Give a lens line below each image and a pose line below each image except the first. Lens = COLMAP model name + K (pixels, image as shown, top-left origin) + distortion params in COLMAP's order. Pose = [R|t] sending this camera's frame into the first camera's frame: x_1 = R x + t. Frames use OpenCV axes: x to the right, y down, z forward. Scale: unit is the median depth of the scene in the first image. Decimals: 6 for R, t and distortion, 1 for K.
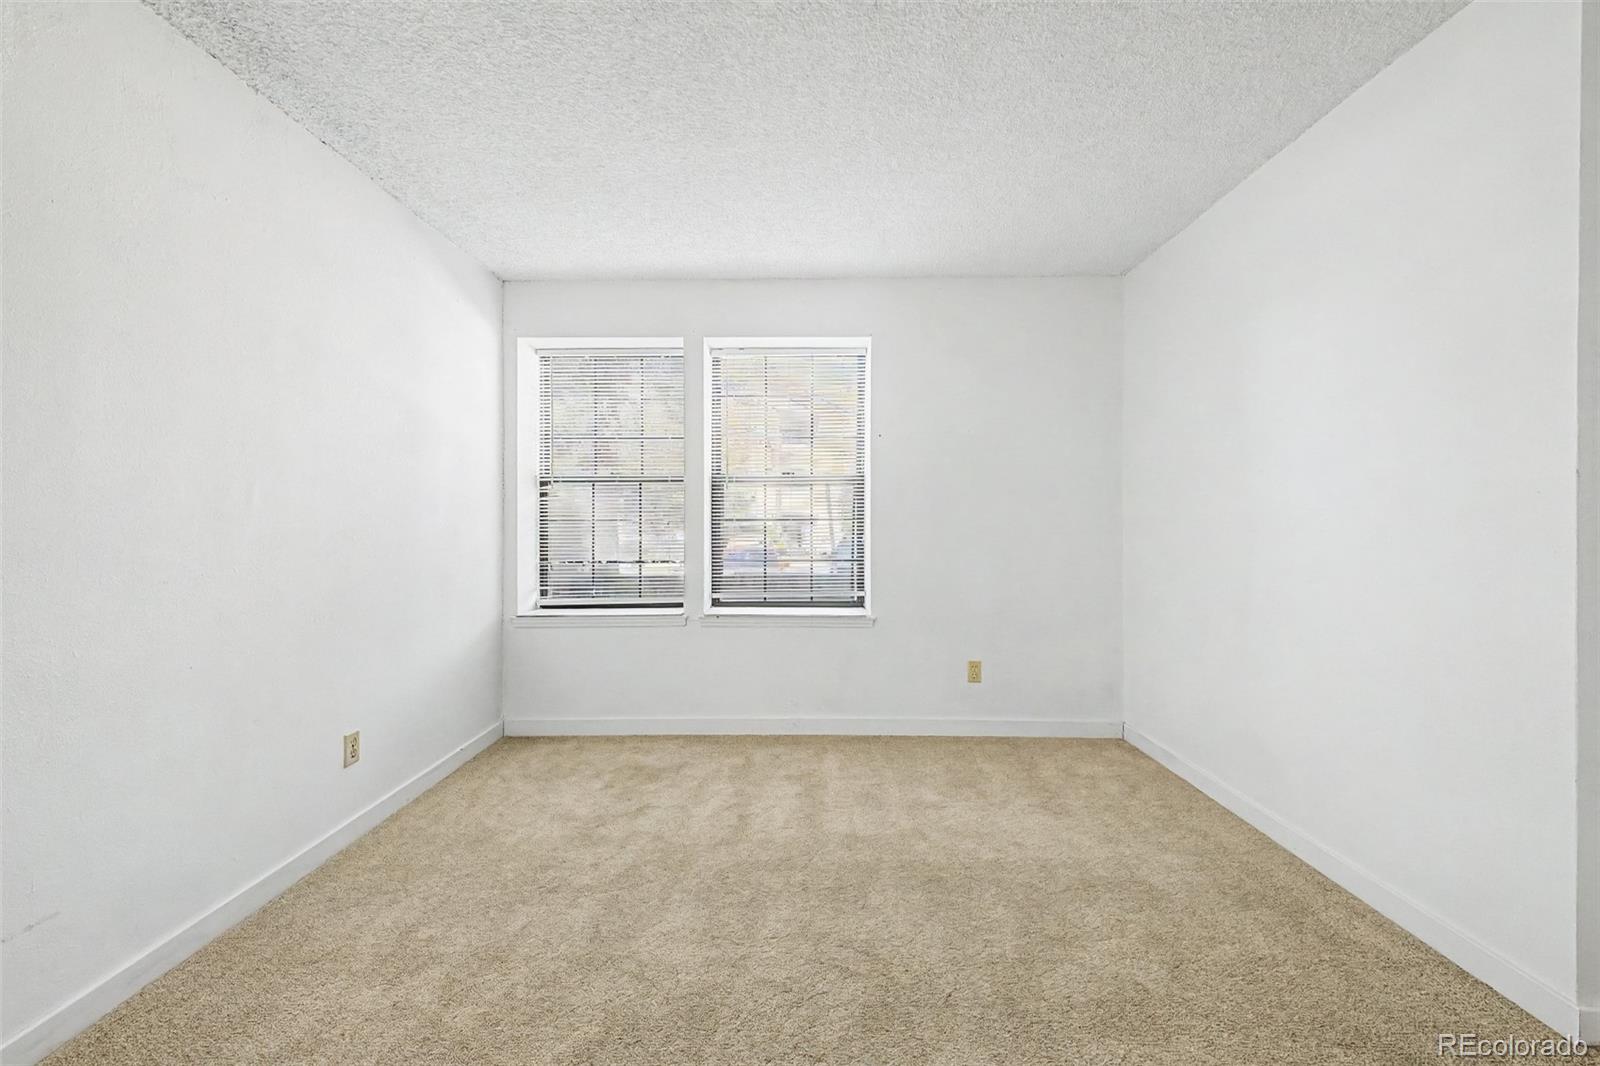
lens RADIAL K [[655.3, 0, 809.0], [0, 655.3, 521.9], [0, 0, 1]] dist [0.017805, -0.002277]
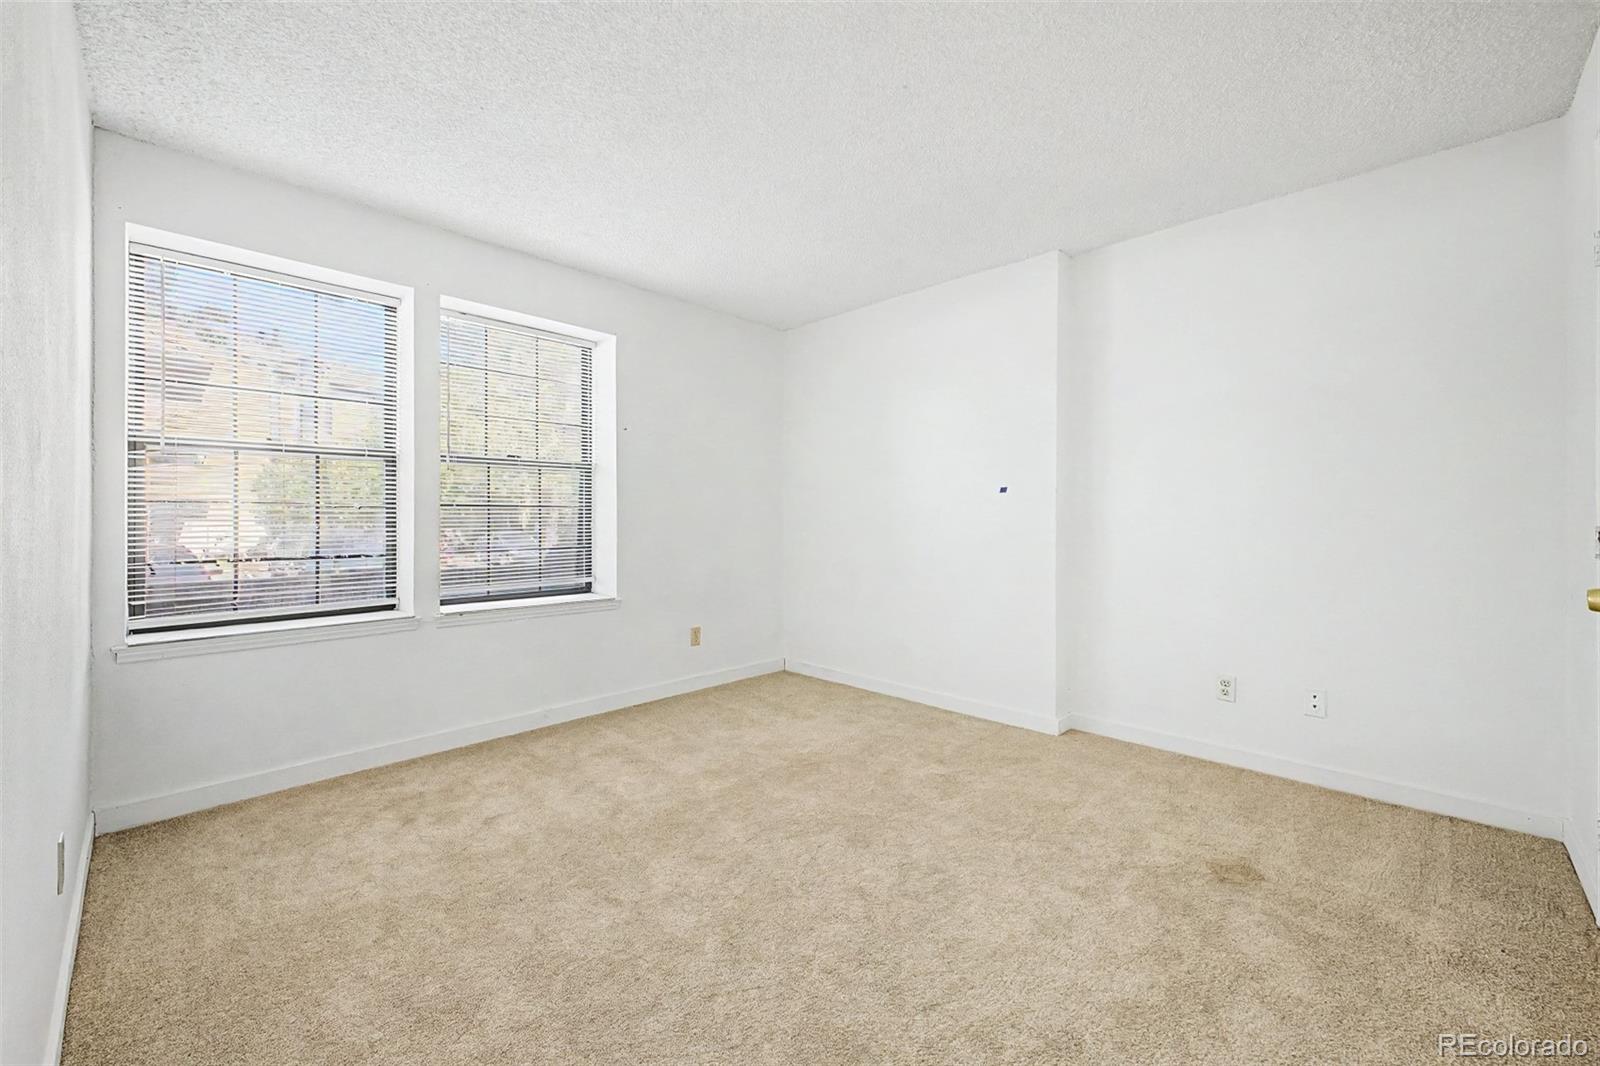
lens RADIAL K [[655.3, 0, 830.6], [0, 655.3, 519.7], [0, 0, 1]] dist [0.017805, -0.002277]
pose [[0.657926, 0.000896, 0.753082, -0.507963], [-0.008592, 0.999943, 0.006316, 0.006667], [-0.753034, -0.010626, 0.657896, 0.036331]]
